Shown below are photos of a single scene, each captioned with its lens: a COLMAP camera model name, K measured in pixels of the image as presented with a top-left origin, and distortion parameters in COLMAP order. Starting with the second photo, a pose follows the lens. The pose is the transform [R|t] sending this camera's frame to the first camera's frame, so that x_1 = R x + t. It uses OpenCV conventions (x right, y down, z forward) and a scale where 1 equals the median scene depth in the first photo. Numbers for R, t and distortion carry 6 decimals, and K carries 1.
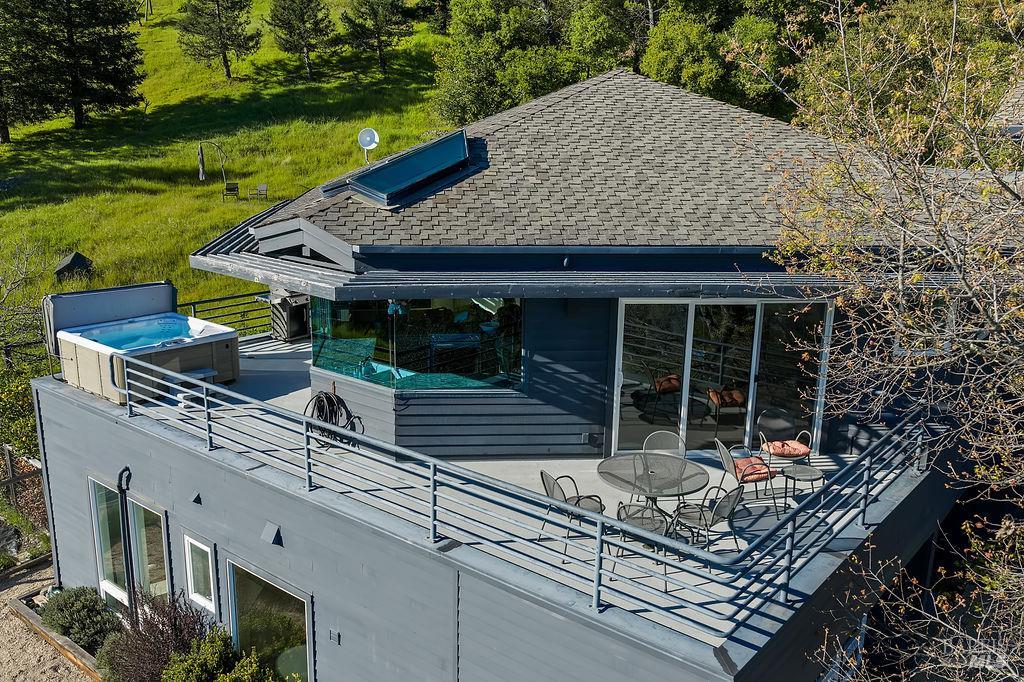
lens RADIAL K [[865.4, 0, 509.8], [0, 865.4, 376.0], [0, 0, 1]] dist [0.006165, -0.006636]
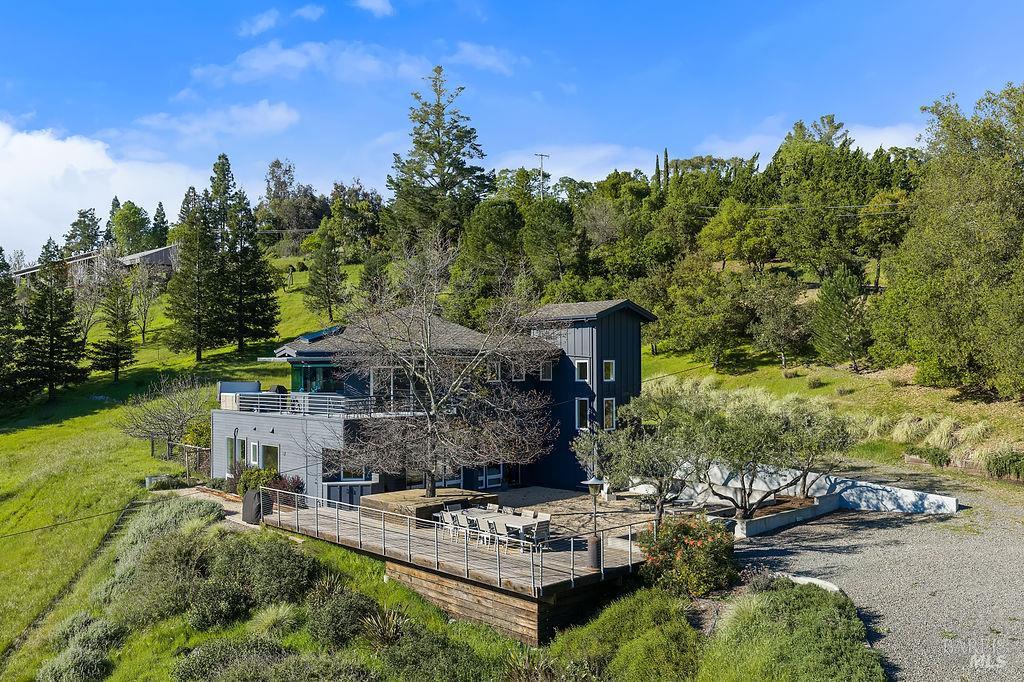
lens RADIAL K [[865.4, 0, 509.8], [0, 865.4, 376.0], [0, 0, 1]] dist [0.006165, -0.006636]
pose [[0.988506, -0.022987, -0.149425, 0.268759], [-0.017536, 0.964267, -0.264351, 0.193463], [0.150162, 0.263932, 0.952781, -0.505359]]
